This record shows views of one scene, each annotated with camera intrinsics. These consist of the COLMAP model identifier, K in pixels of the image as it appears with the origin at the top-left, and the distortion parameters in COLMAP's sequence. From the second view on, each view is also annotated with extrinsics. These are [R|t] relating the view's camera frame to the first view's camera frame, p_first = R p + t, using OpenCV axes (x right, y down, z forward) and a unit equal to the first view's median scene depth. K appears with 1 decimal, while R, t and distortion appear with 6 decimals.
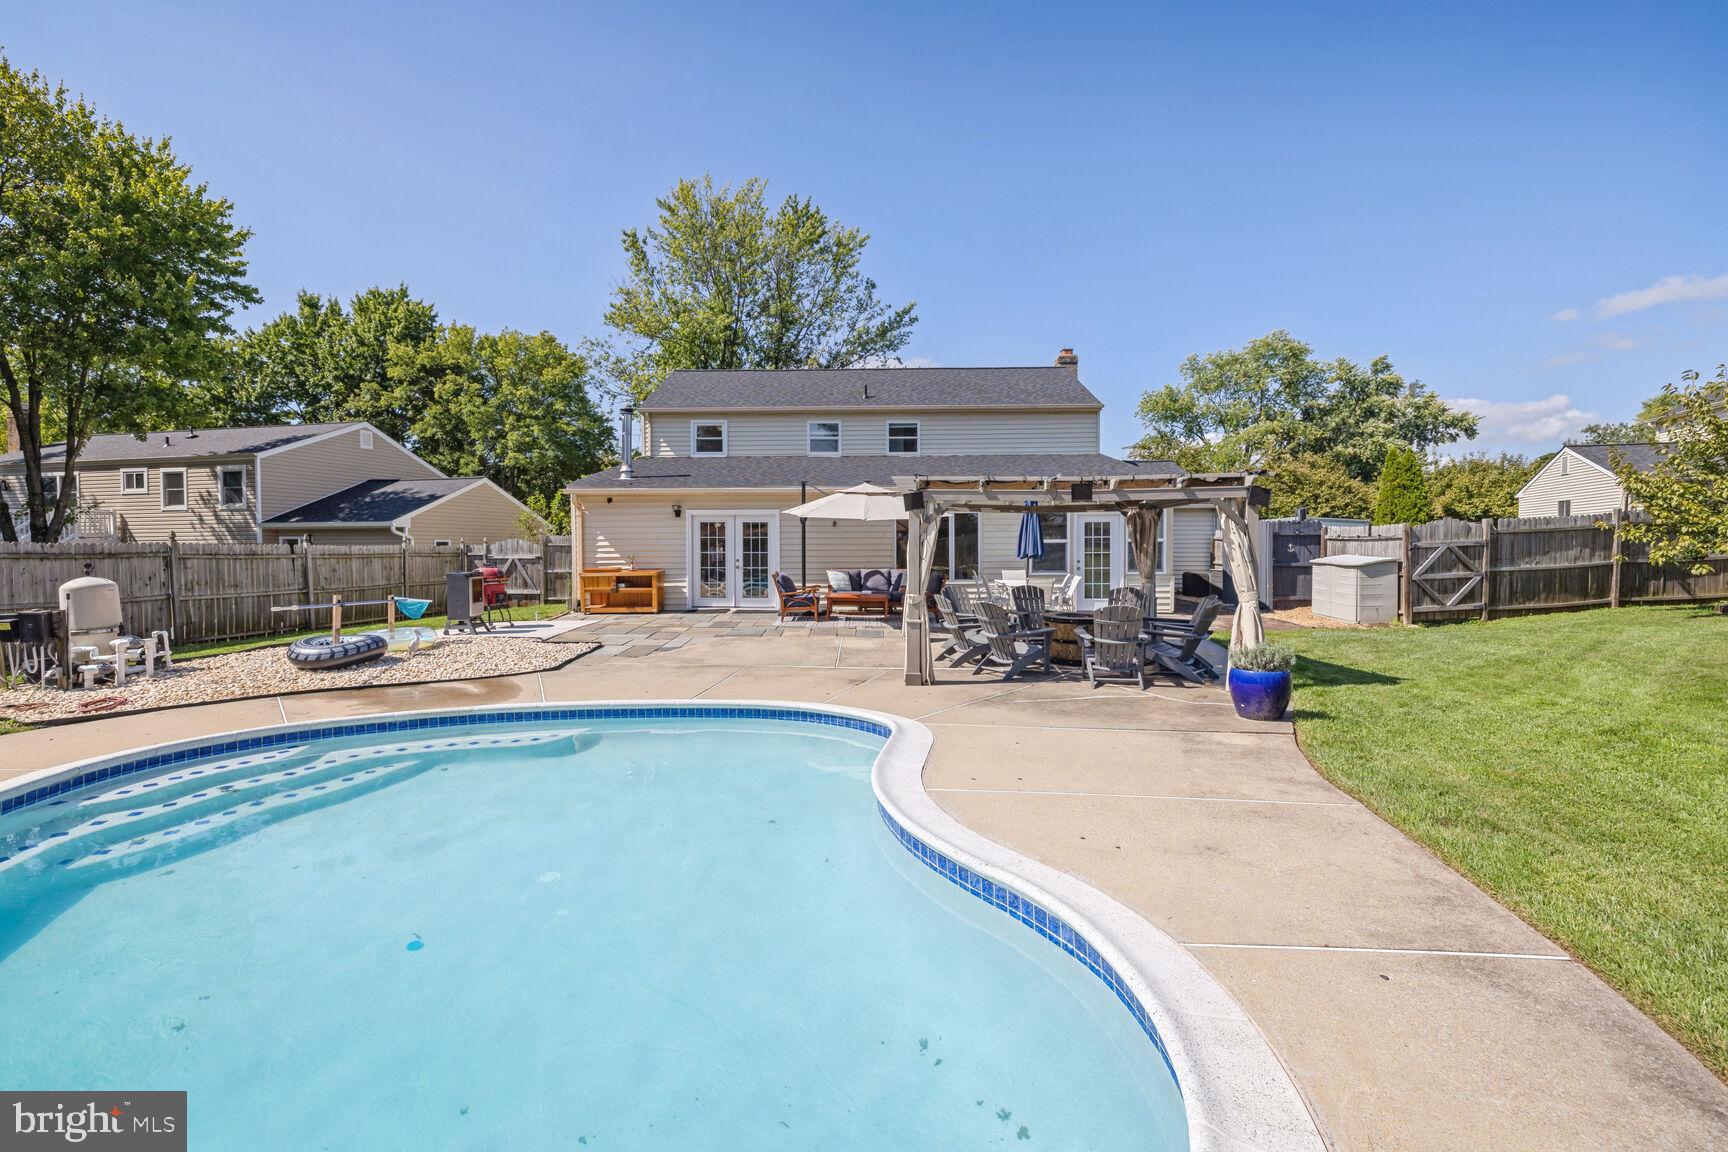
lens RADIAL K [[747.5, 0, 856.8], [0, 747.5, 553.3], [0, 0, 1]] dist [0.002568, 0.000224]
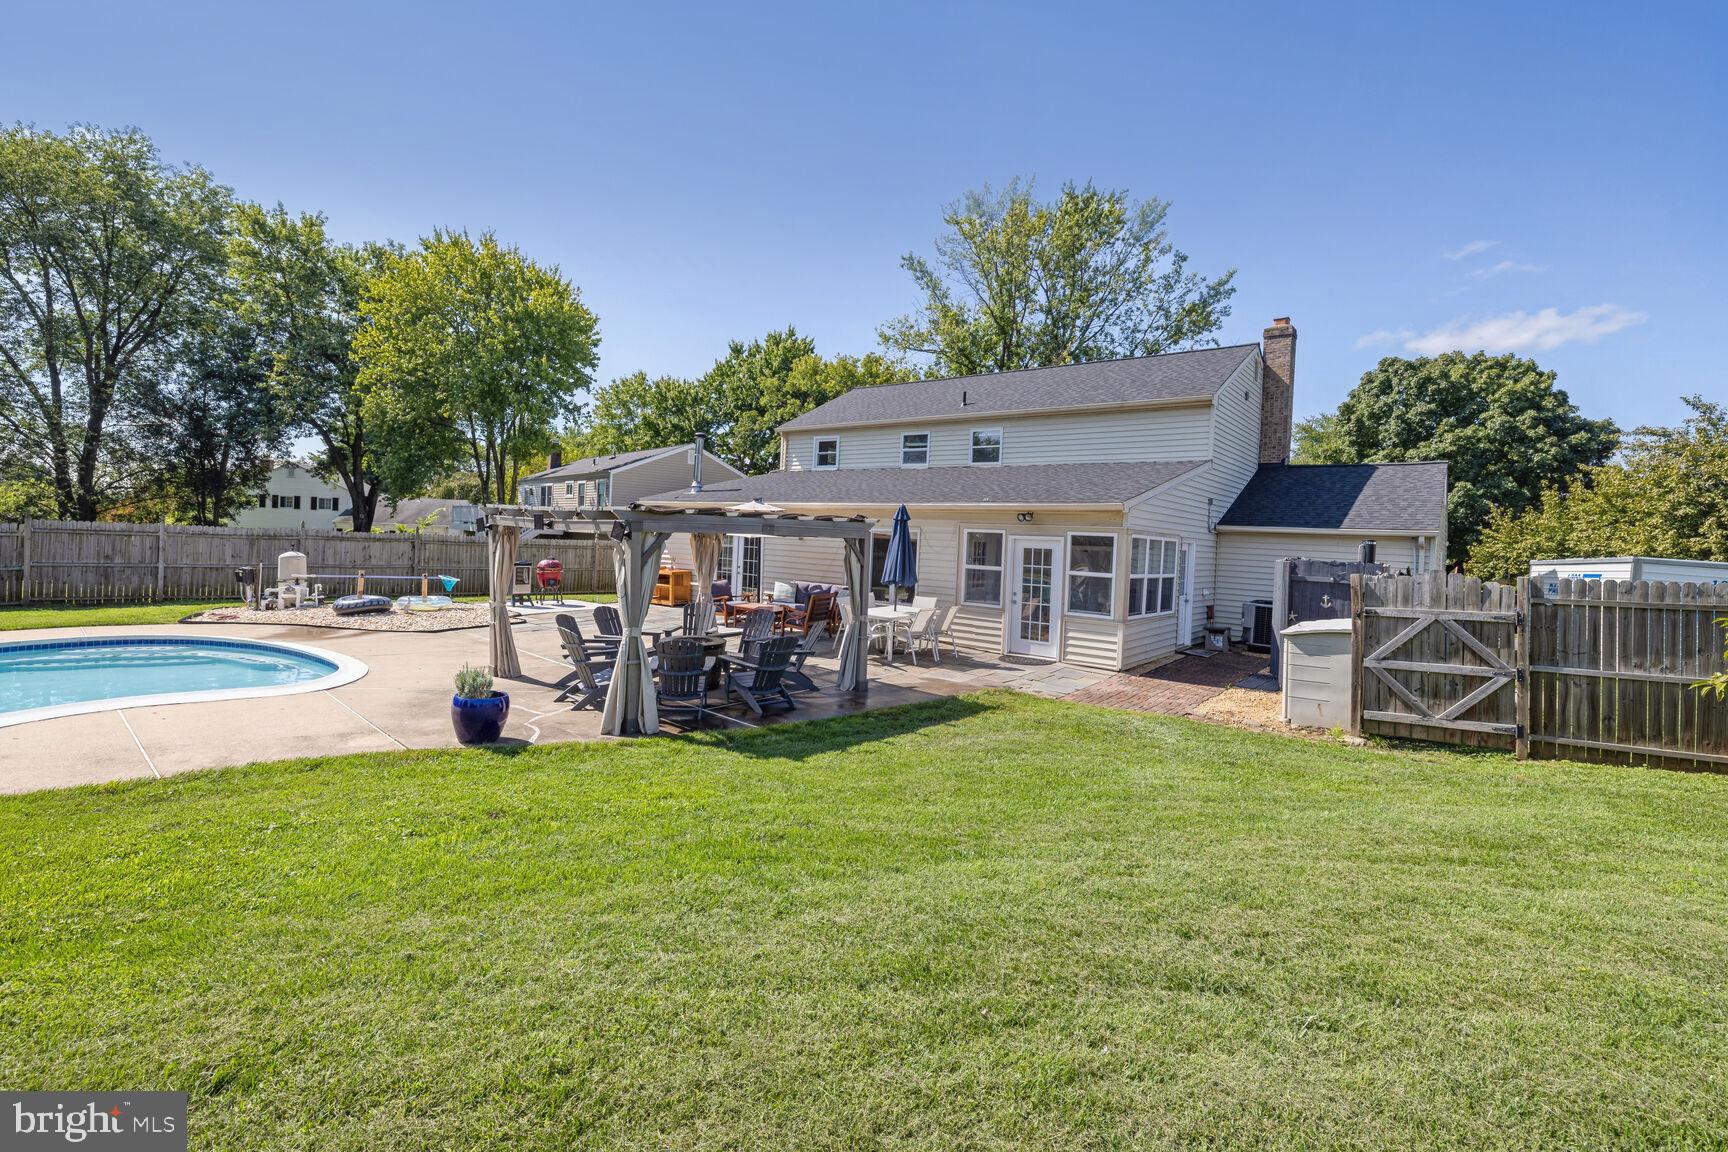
lens RADIAL K [[783.7, 0, 858.6], [0, 783.7, 530.4], [0, 0, 1]] dist [0.001056, 0.000027]
pose [[0.783484, 0.035148, -0.620417, 0.700950], [-0.054046, 0.998470, -0.011685, -0.040805], [0.619057, 0.042686, 0.784185, 0.192514]]
